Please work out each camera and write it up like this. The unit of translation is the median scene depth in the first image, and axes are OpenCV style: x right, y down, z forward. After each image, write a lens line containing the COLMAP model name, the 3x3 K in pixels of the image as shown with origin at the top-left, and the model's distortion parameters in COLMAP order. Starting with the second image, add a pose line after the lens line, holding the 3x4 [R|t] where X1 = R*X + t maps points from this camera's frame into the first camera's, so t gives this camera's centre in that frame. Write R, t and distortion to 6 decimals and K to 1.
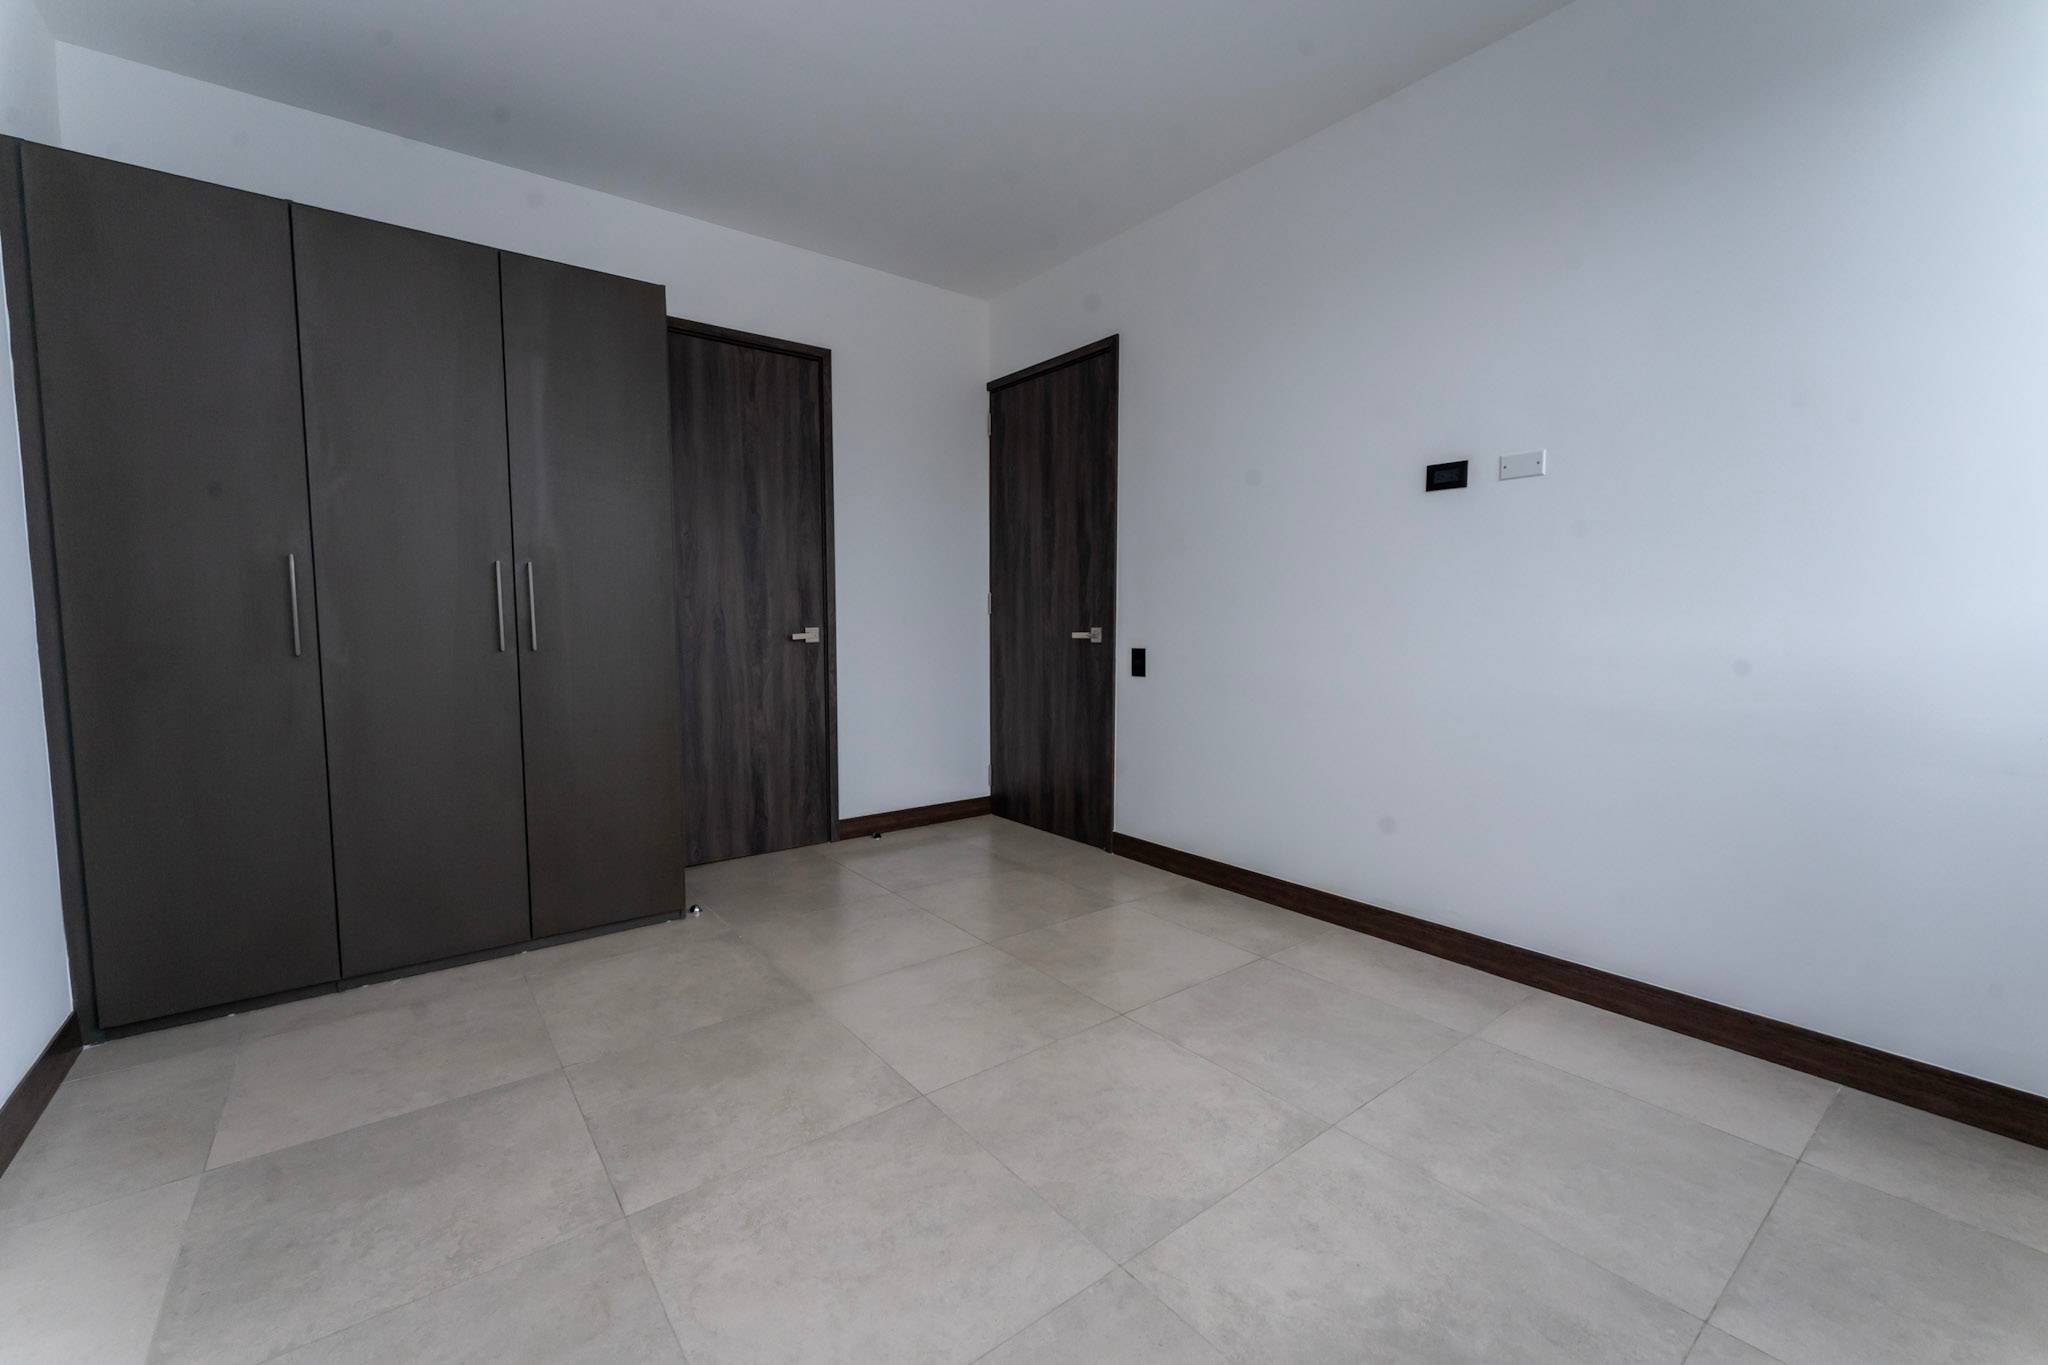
lens RADIAL K [[834.8, 0, 1024.0], [0, 834.8, 682.5], [0, 0, 1]] dist [-0.022498, 0.000065]
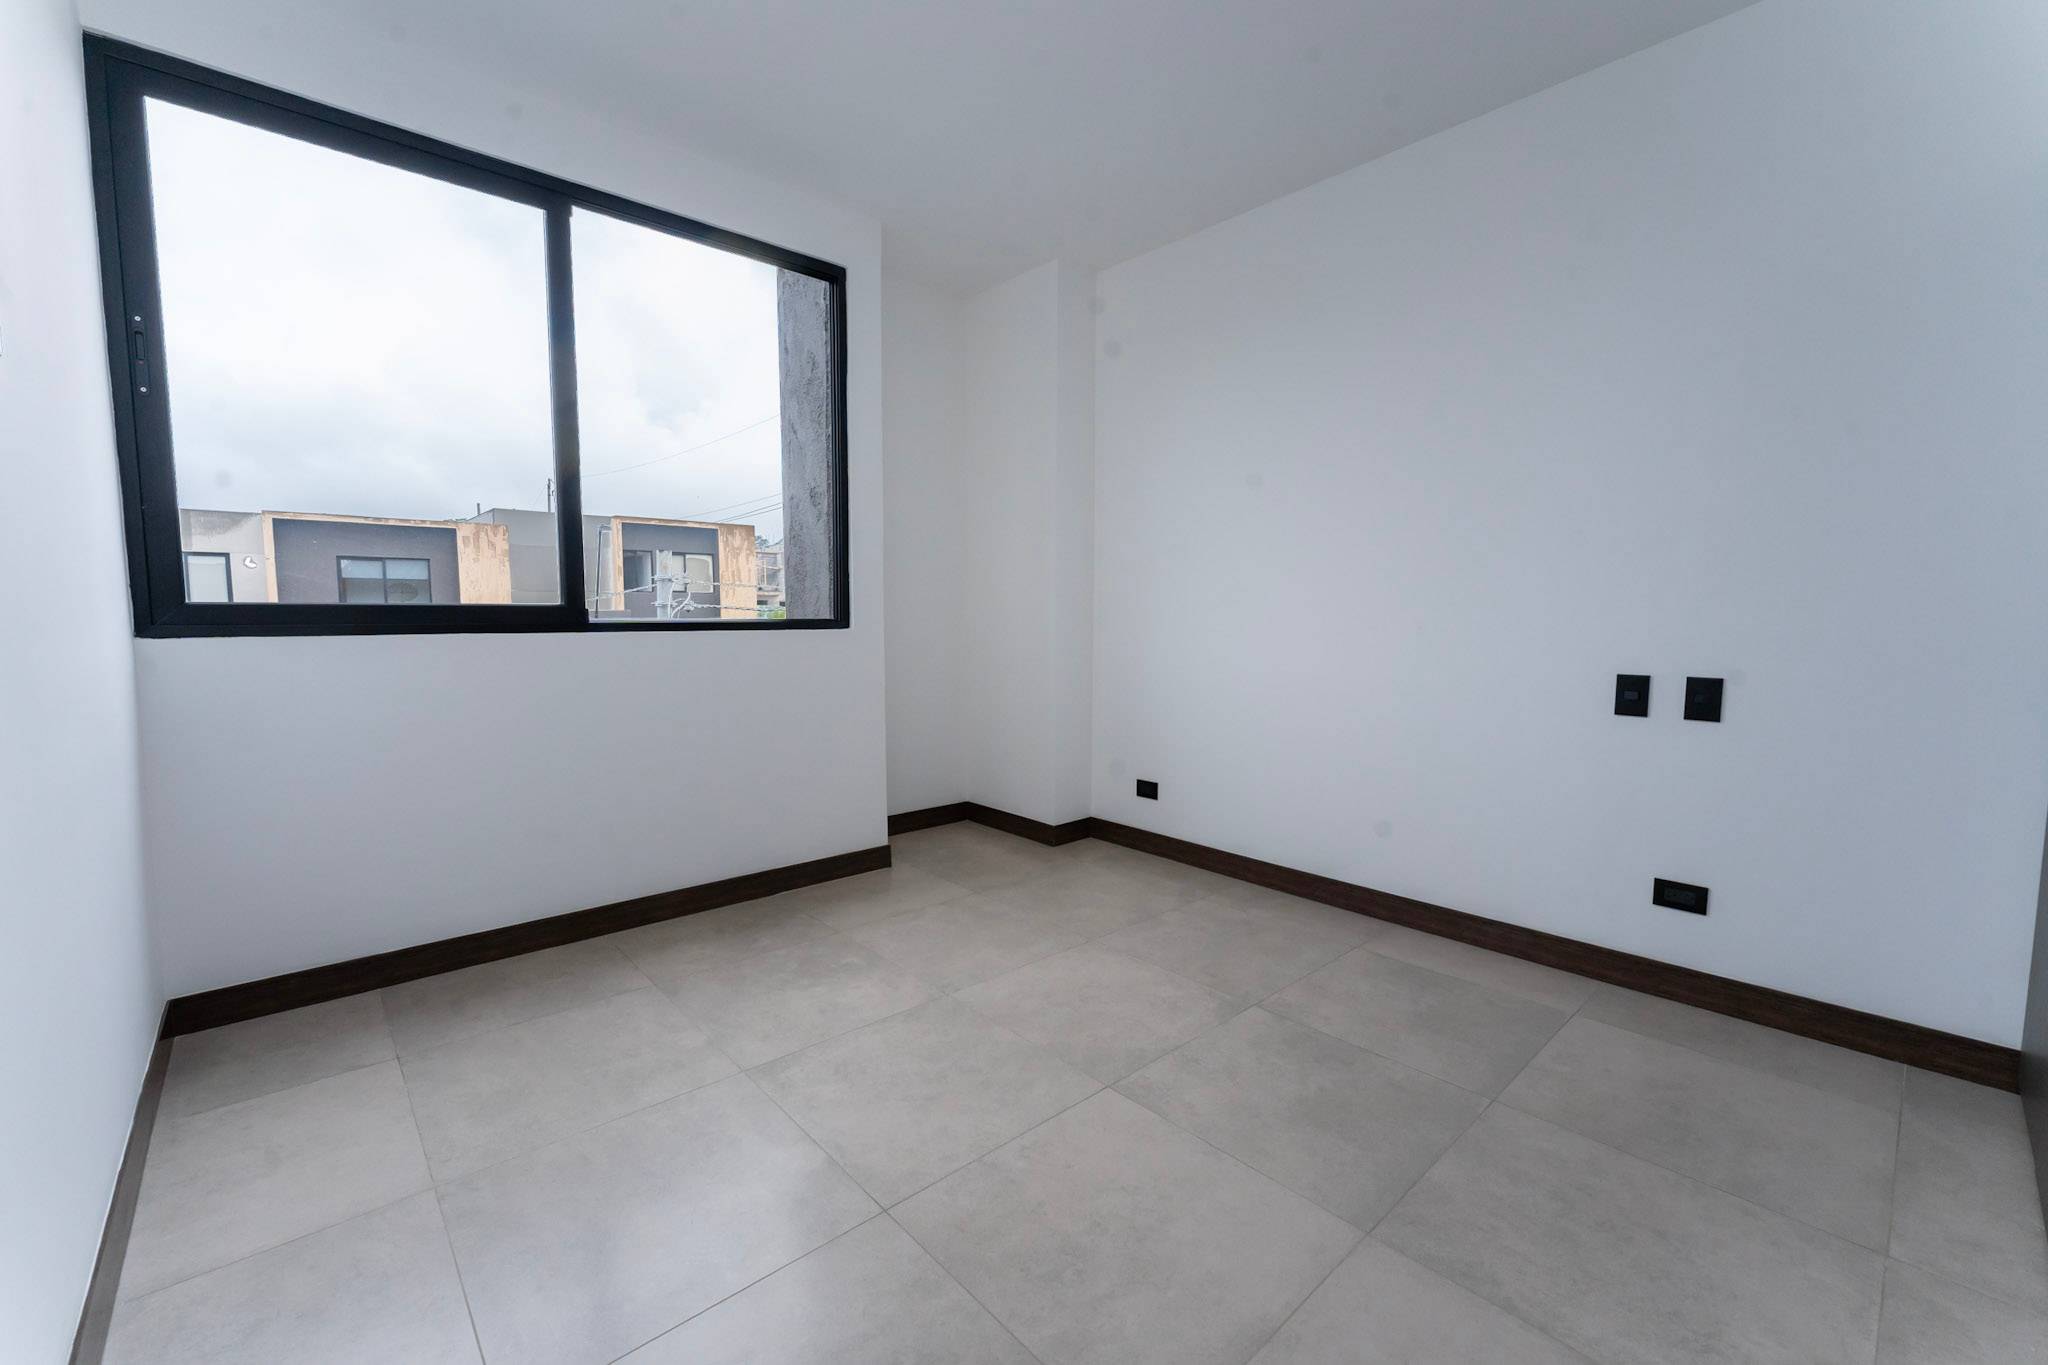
lens RADIAL K [[834.8, 0, 1024.0], [0, 834.8, 682.5], [0, 0, 1]] dist [-0.022498, 0.000065]
pose [[-0.996937, 0.005989, -0.077973, 0.068767], [-0.006395, 0.987480, 0.157612, -0.184866], [0.077941, 0.157628, -0.984418, 2.072890]]
